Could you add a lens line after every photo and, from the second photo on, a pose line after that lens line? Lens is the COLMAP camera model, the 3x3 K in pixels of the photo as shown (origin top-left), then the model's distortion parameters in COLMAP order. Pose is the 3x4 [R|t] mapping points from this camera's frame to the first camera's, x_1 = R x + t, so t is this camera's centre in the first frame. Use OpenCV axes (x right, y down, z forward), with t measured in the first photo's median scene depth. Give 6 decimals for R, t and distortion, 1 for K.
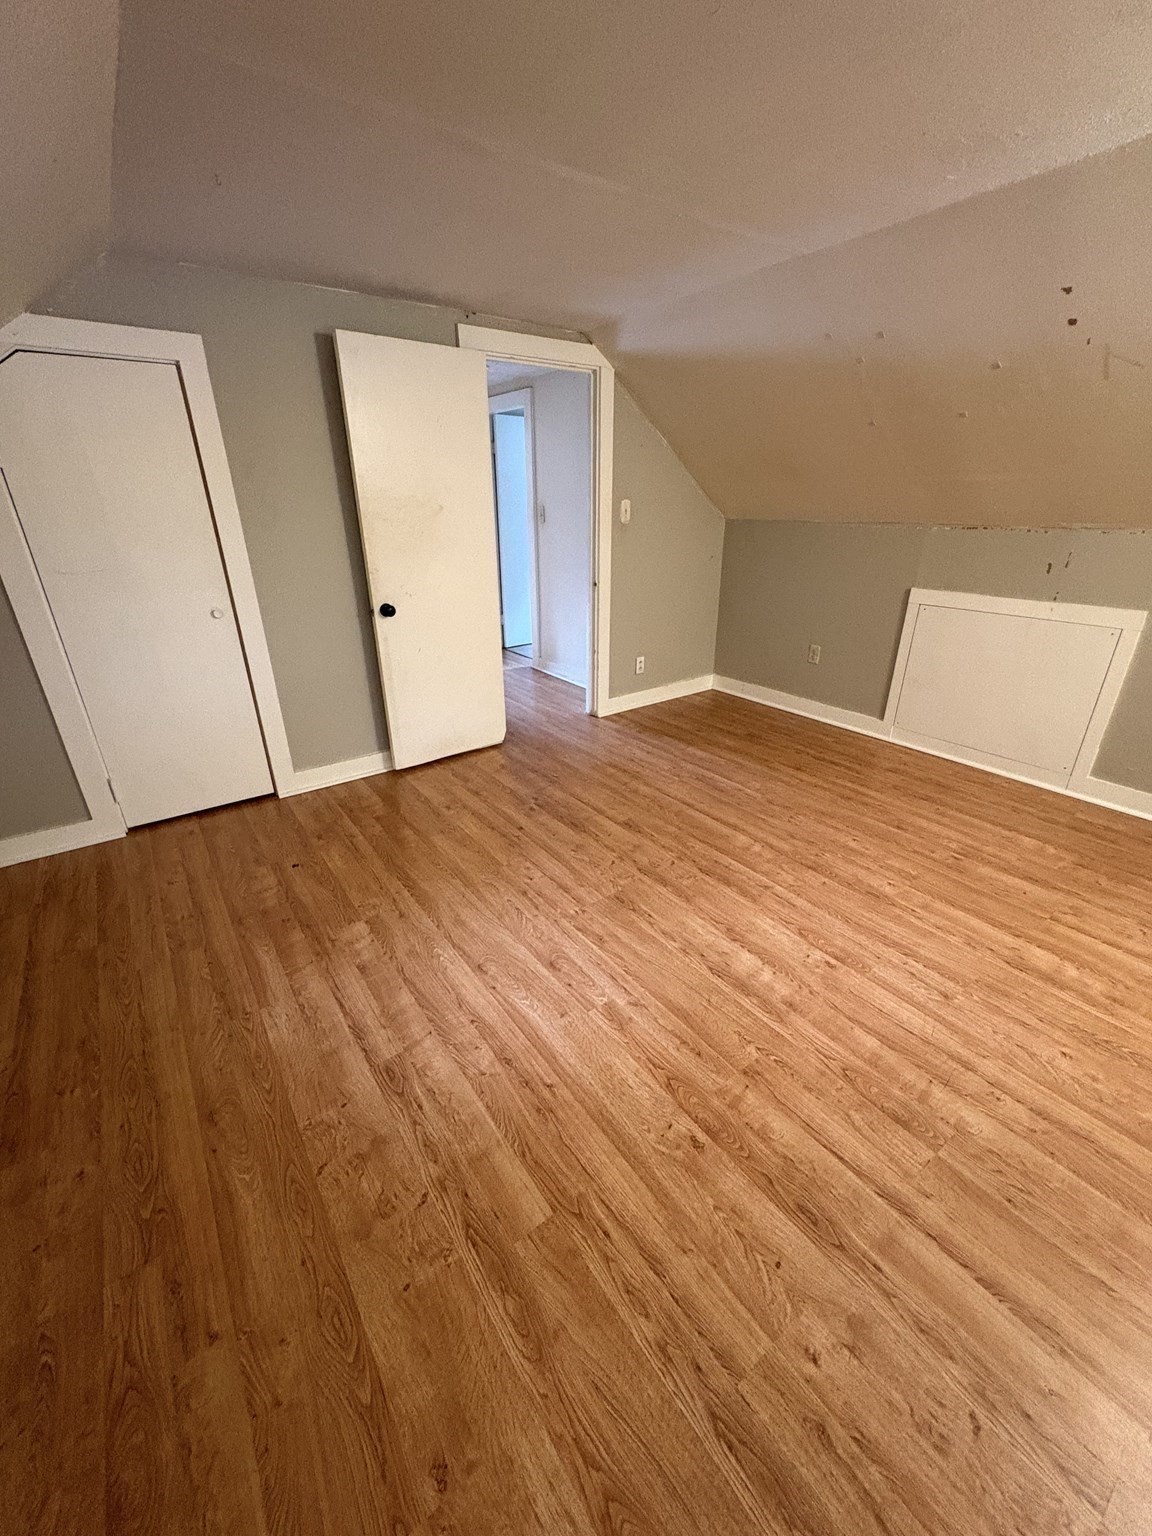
lens RADIAL K [[615.6, 0, 576.0], [0, 615.6, 768.0], [0, 0, 1]] dist [-0.003909, 0.001276]
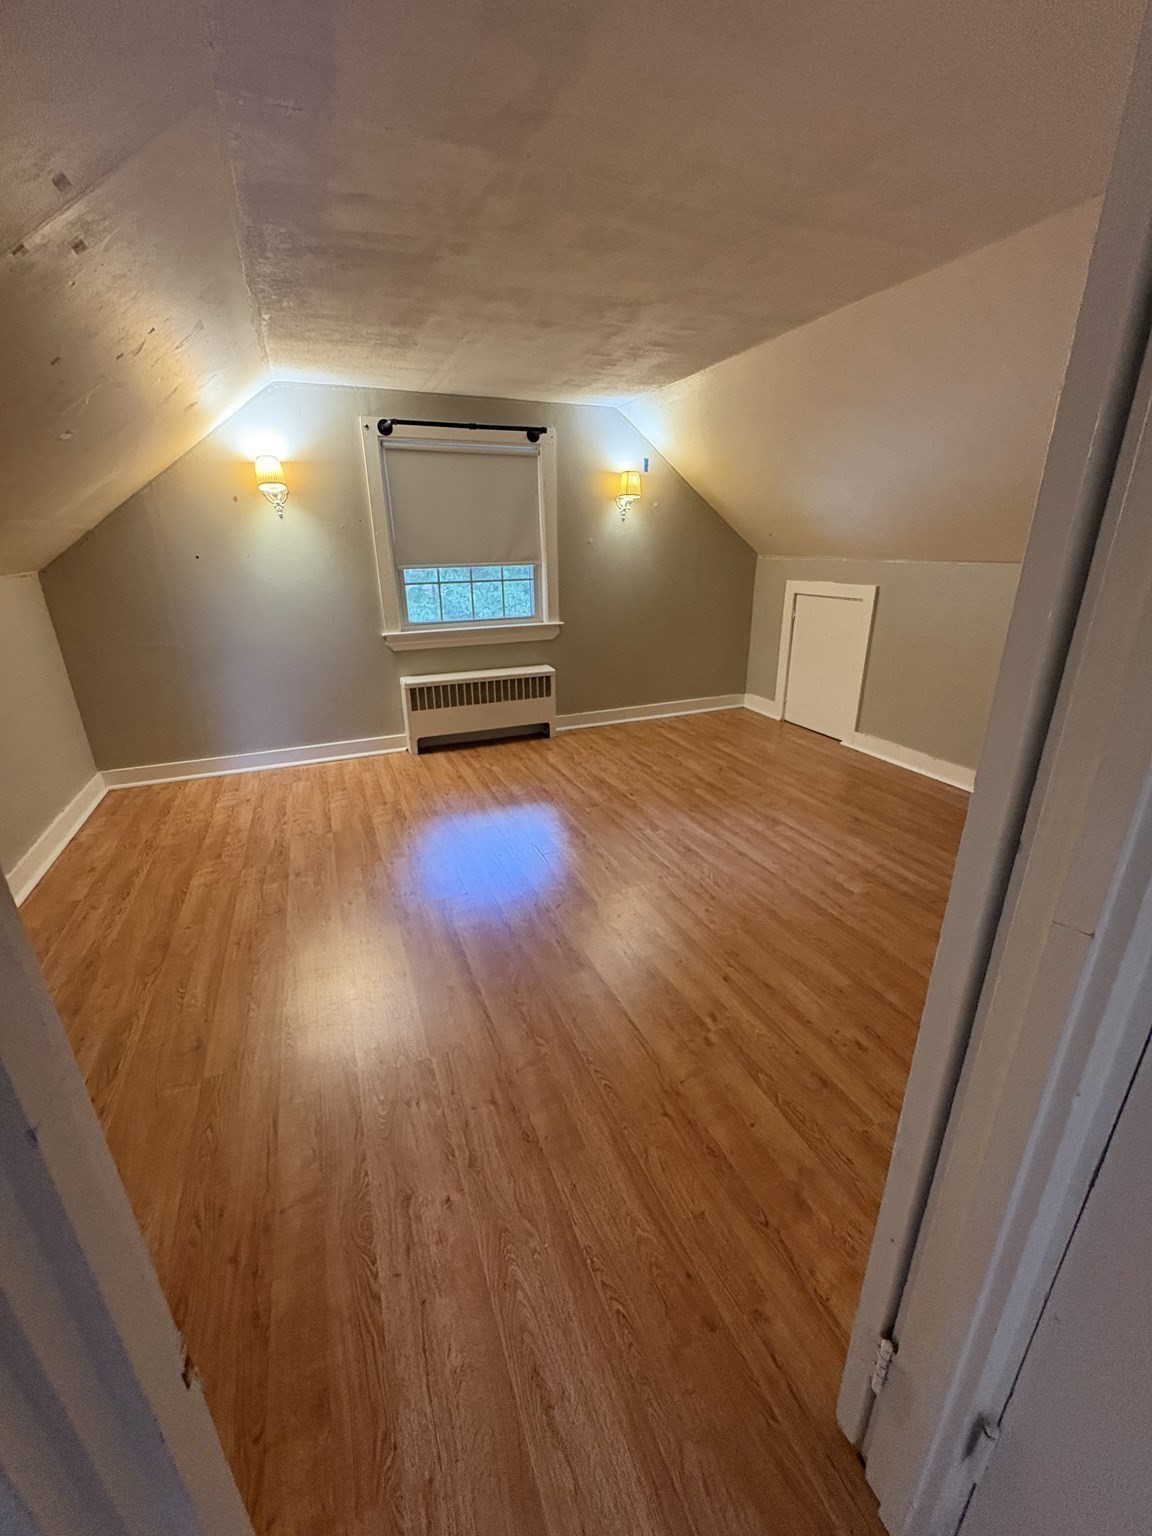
lens RADIAL K [[615.6, 0, 576.0], [0, 615.6, 768.0], [0, 0, 1]] dist [-0.003909, 0.001276]
pose [[-0.973197, -0.060343, 0.221914, -0.095309], [0.110963, 0.721990, 0.682948, -0.889838], [-0.201431, 0.689267, -0.695943, 2.054919]]
